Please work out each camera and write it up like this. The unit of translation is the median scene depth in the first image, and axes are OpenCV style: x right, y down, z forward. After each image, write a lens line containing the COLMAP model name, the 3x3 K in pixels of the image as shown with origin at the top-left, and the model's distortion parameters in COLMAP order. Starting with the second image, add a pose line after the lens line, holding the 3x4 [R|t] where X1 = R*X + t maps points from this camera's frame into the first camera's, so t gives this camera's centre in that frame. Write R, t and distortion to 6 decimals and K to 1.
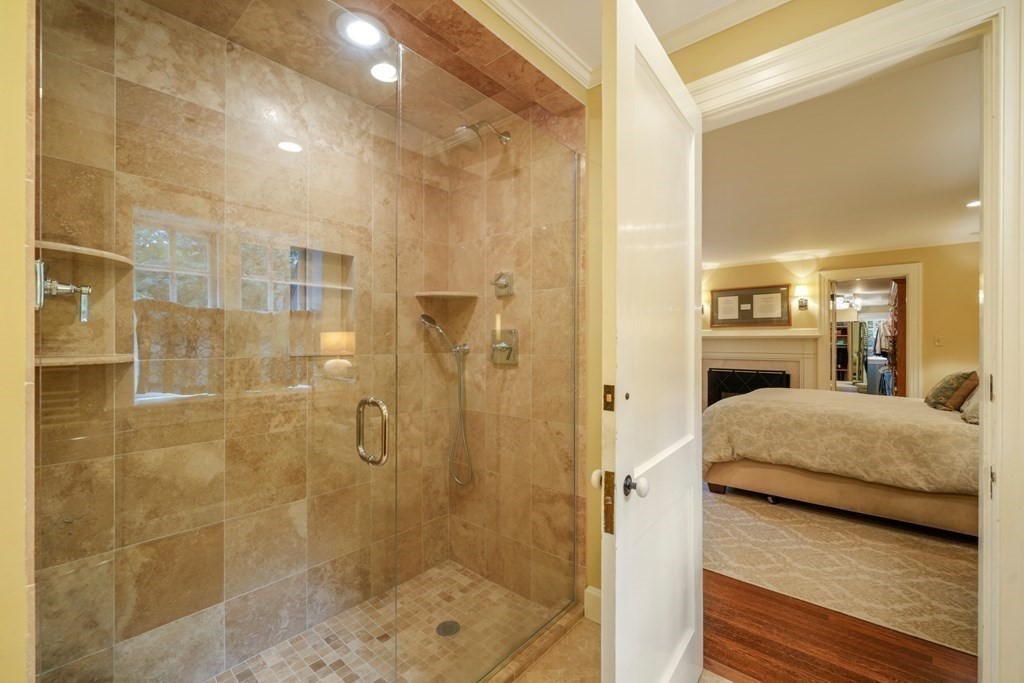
lens RADIAL K [[423.0, 0, 518.0], [0, 423.0, 339.5], [0, 0, 1]] dist [-0.000605, 0.000551]
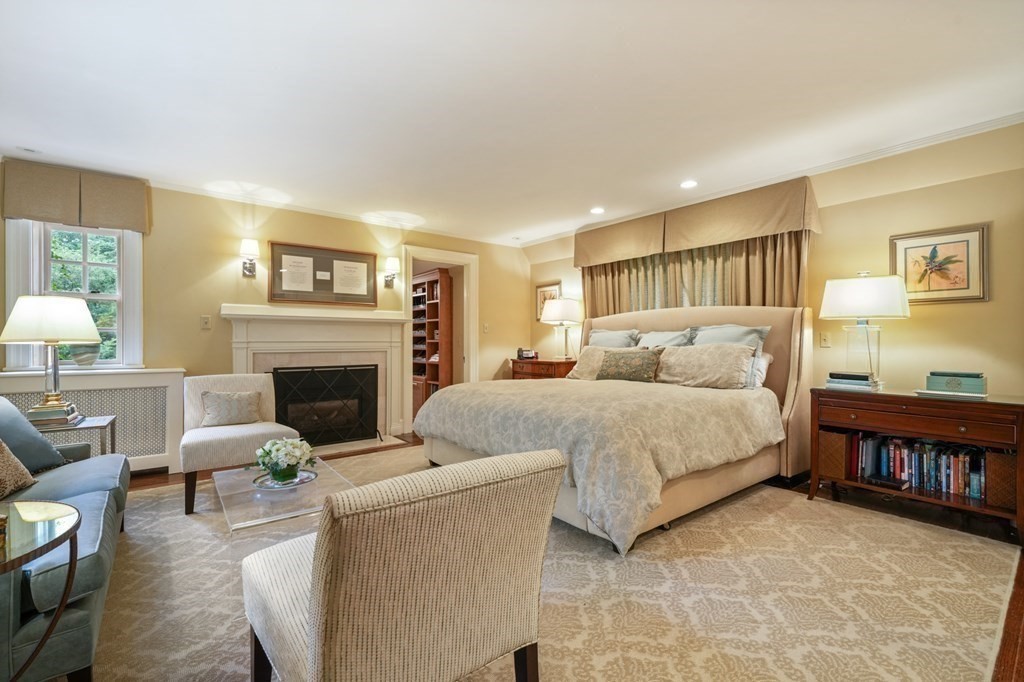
lens RADIAL K [[448.5, 0, 504.2], [0, 448.5, 335.9], [0, 0, 1]] dist [0.000034, -0.000561]
pose [[0.195645, 0.004945, 0.980662, -0.133298], [-0.004528, 0.999981, -0.004139, 0.025310], [-0.980664, -0.003631, 0.195664, 0.617651]]
